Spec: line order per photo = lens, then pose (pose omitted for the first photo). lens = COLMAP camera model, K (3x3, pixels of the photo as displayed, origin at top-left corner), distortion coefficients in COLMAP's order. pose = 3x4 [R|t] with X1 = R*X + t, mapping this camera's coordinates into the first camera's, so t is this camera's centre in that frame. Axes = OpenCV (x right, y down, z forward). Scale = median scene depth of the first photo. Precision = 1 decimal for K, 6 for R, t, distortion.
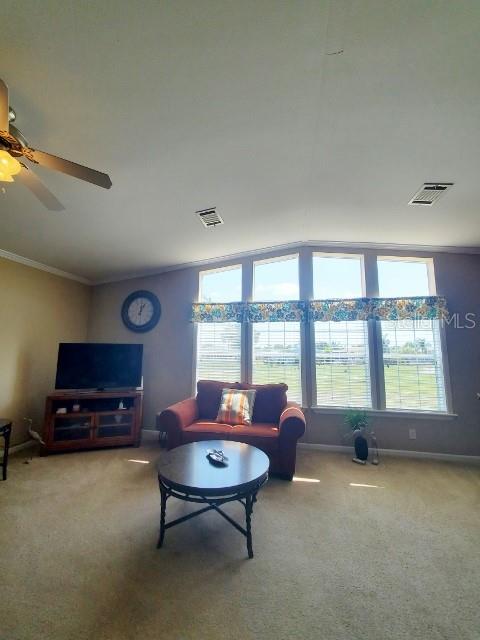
lens RADIAL K [[254.6, 0, 238.3], [0, 254.6, 317.6], [0, 0, 1]] dist [-0.001368, -0.000167]
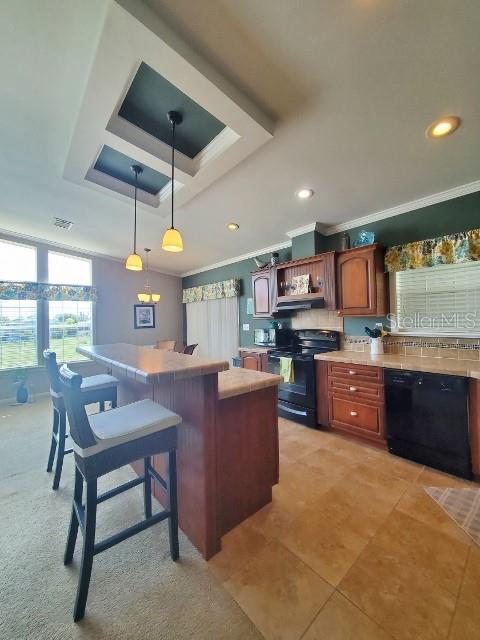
lens RADIAL K [[254.9, 0, 237.6], [0, 254.9, 313.6], [0, 0, 1]] dist [0.000495, -0.000079]
pose [[0.614762, -0.008064, 0.788671, 0.109729], [-0.066927, 0.995808, 0.062351, -0.067145], [-0.785868, -0.091115, 0.611645, -0.581023]]
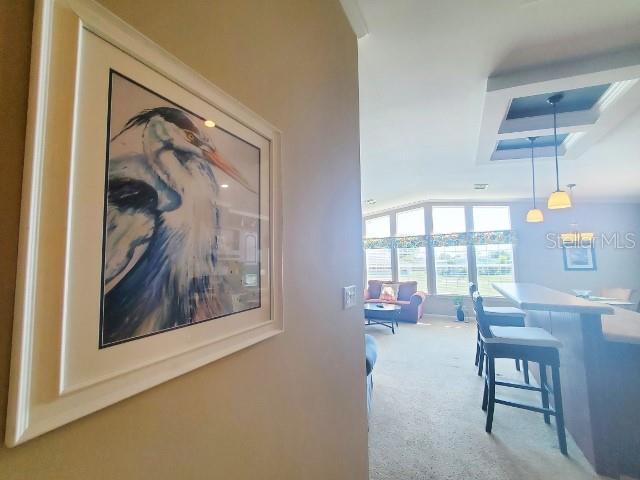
lens RADIAL K [[254.6, 0, 319.9], [0, 254.6, 243.2], [0, 0, 1]] dist [-0.001368, -0.000167]
pose [[0.956094, -0.044512, -0.289659, 0.058353], [0.058676, 0.997460, 0.040393, -0.126323], [0.287125, -0.055615, 0.956277, -0.898273]]
